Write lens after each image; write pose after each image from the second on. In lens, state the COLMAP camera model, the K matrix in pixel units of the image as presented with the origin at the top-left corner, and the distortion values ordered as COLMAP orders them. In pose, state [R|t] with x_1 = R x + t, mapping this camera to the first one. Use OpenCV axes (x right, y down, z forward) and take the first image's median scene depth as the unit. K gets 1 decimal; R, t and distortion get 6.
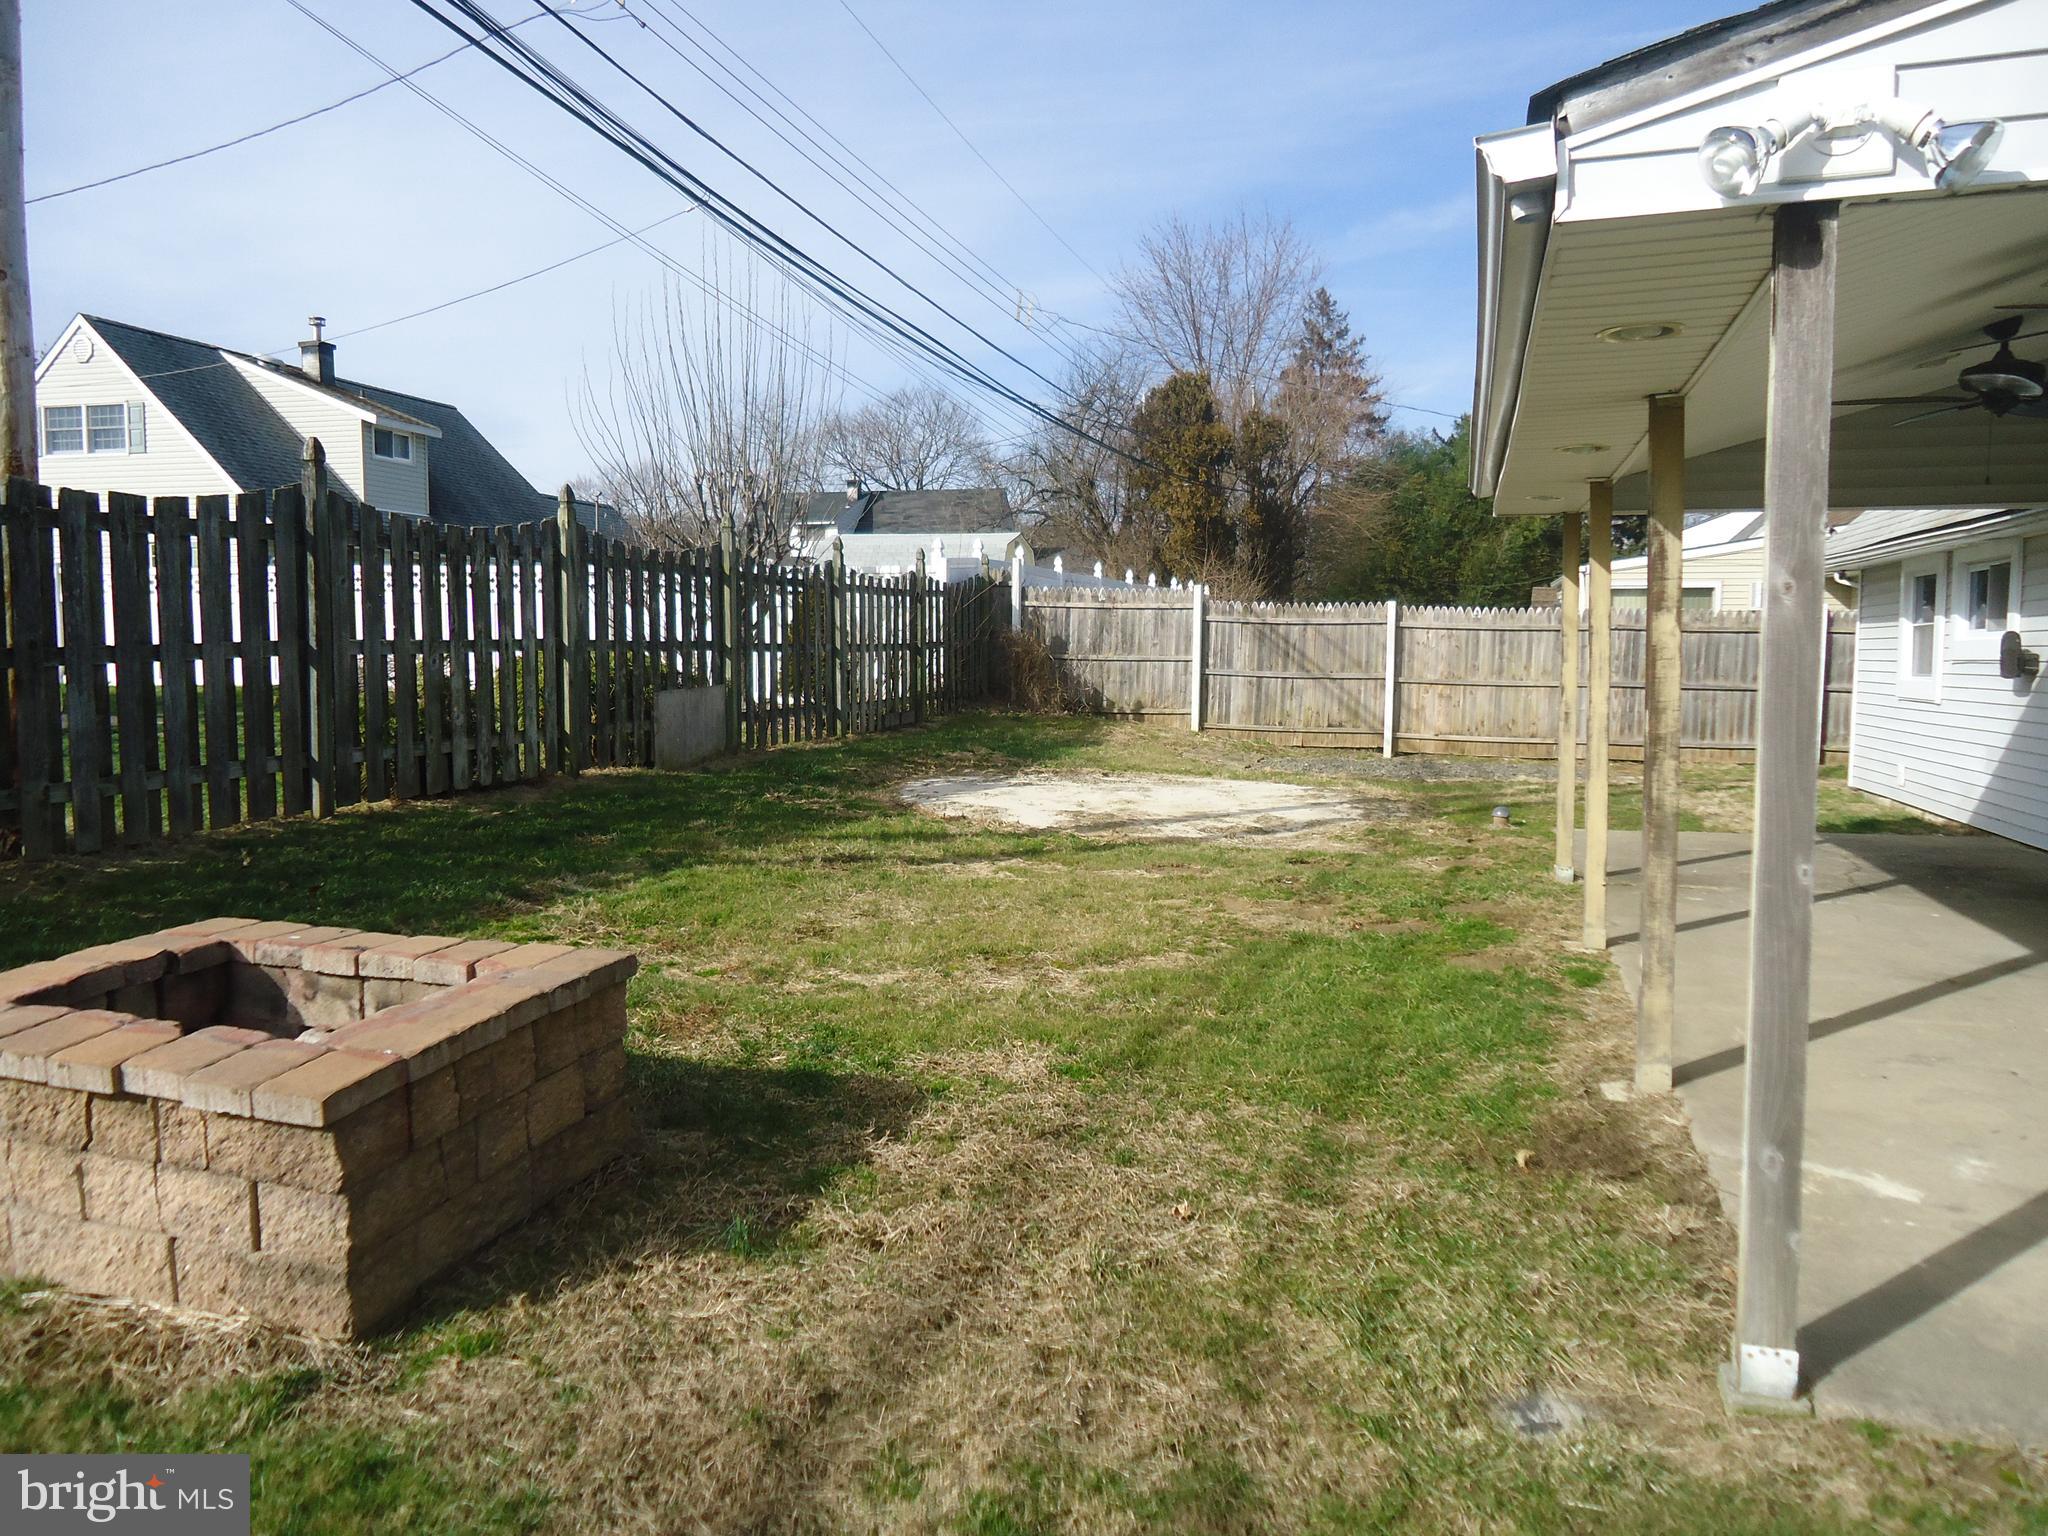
lens RADIAL K [[1467.0, 0, 1020.8], [0, 1467.0, 755.0], [0, 0, 1]] dist [-0.013387, 0.002900]
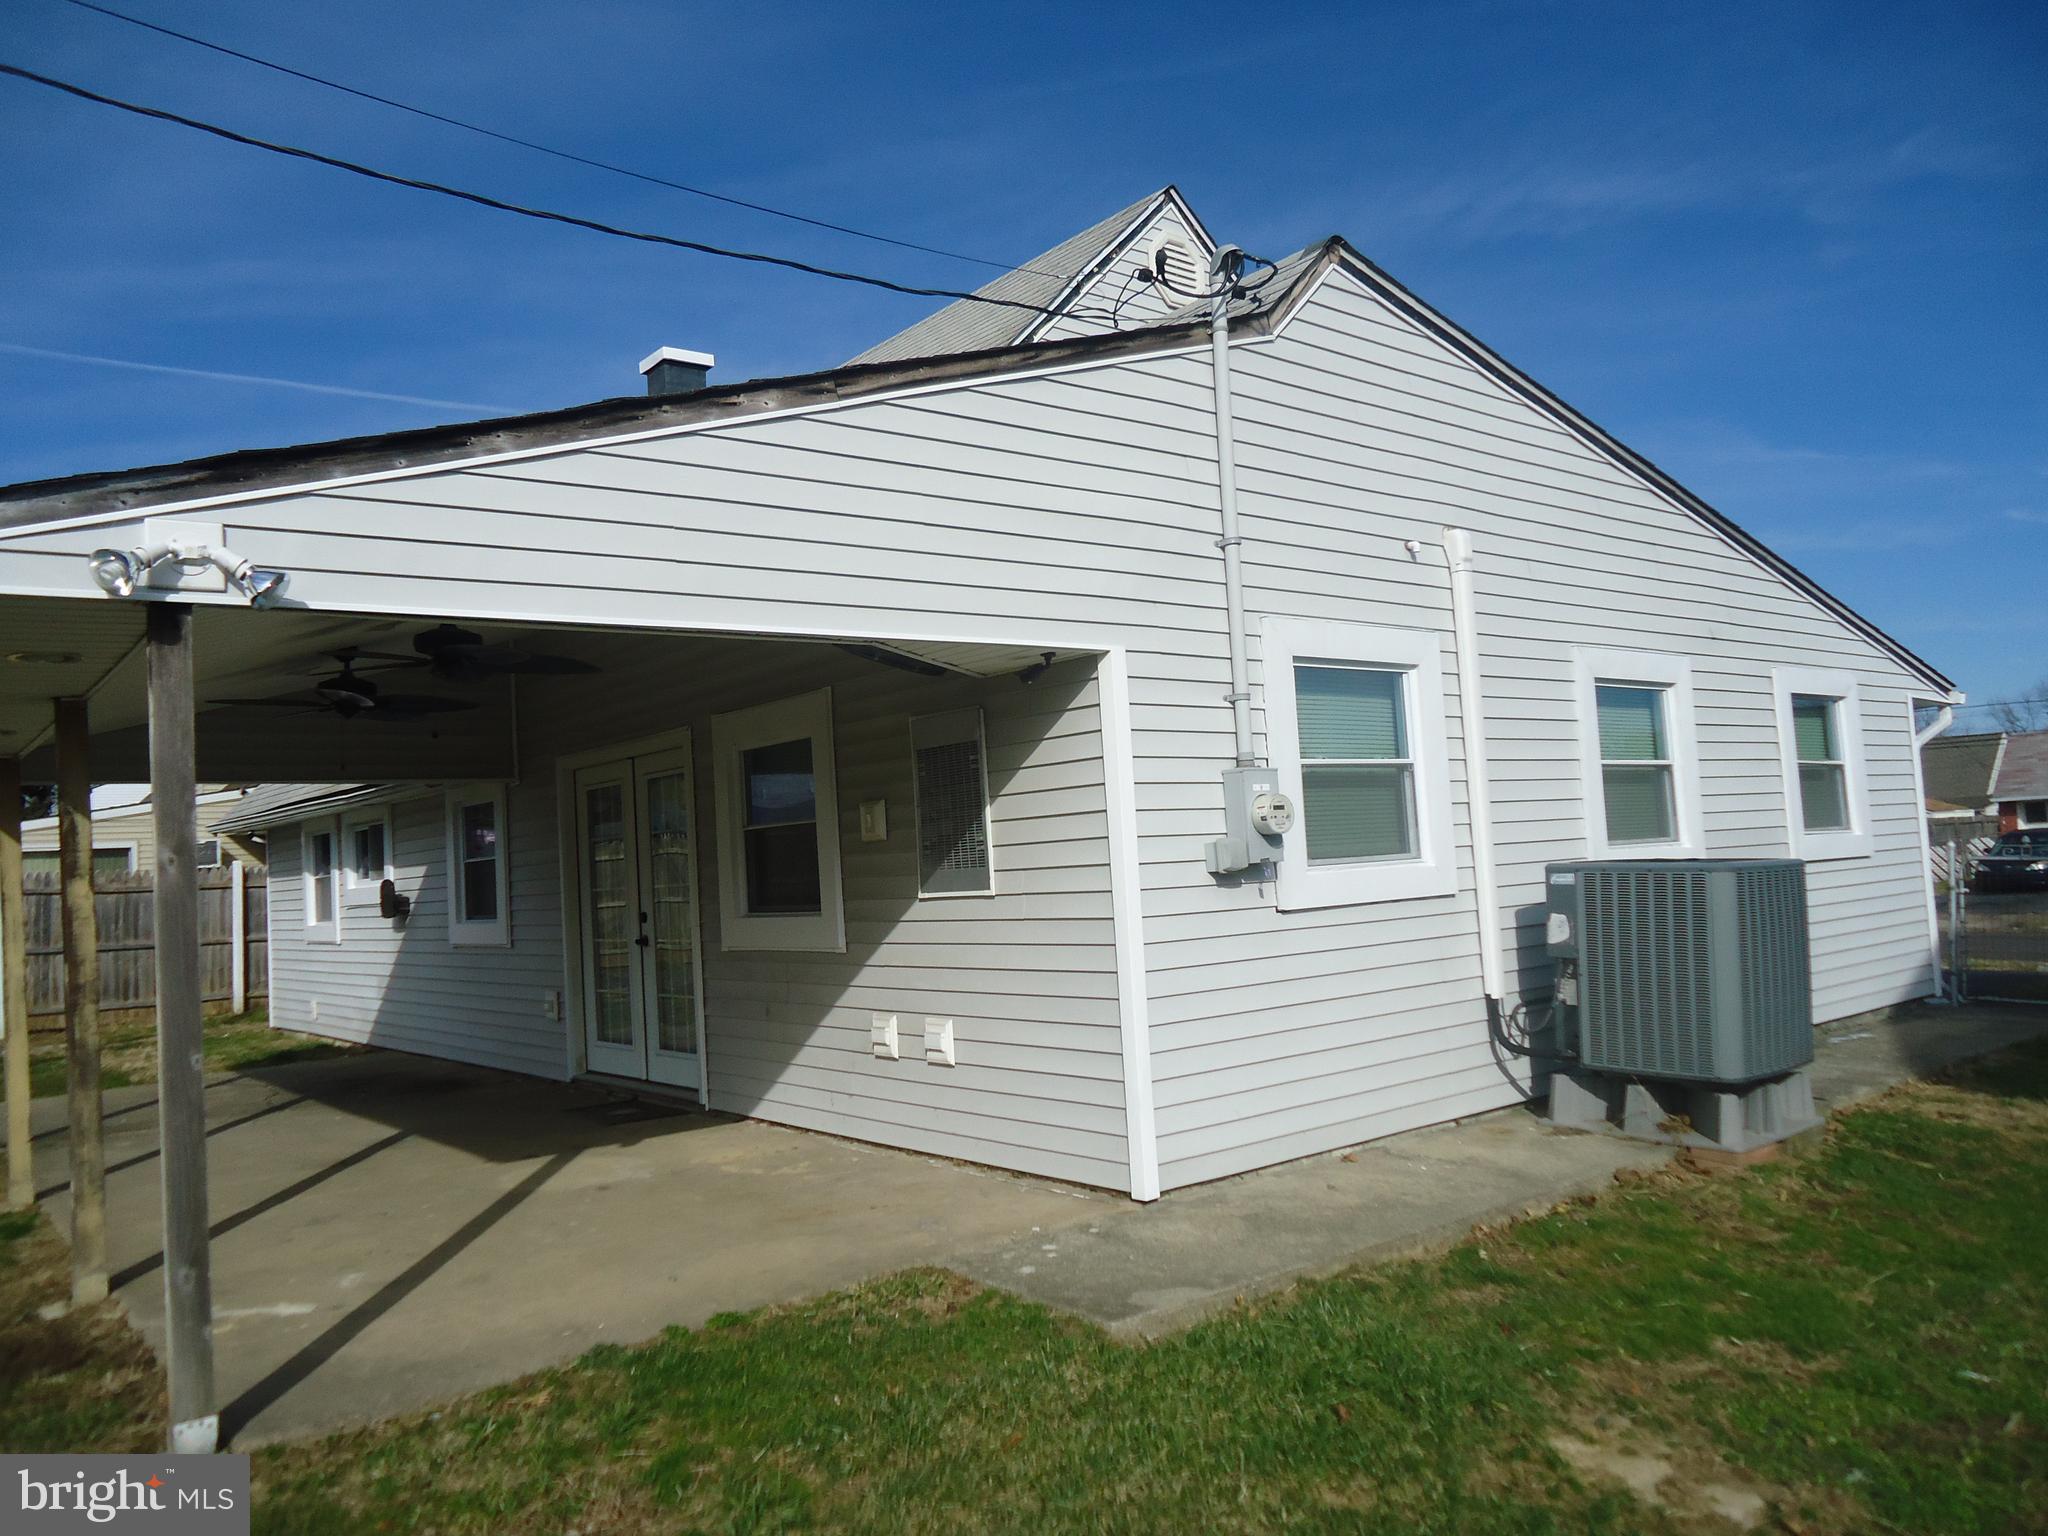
lens RADIAL K [[1467.0, 0, 1025.1], [0, 1467.0, 781.5], [0, 0, 1]] dist [-0.013387, 0.002900]
pose [[0.549887, 0.014821, 0.835108, -0.113877], [0.114921, 0.988991, -0.093223, 0.020463], [-0.827295, 0.147233, 0.542130, -0.258340]]
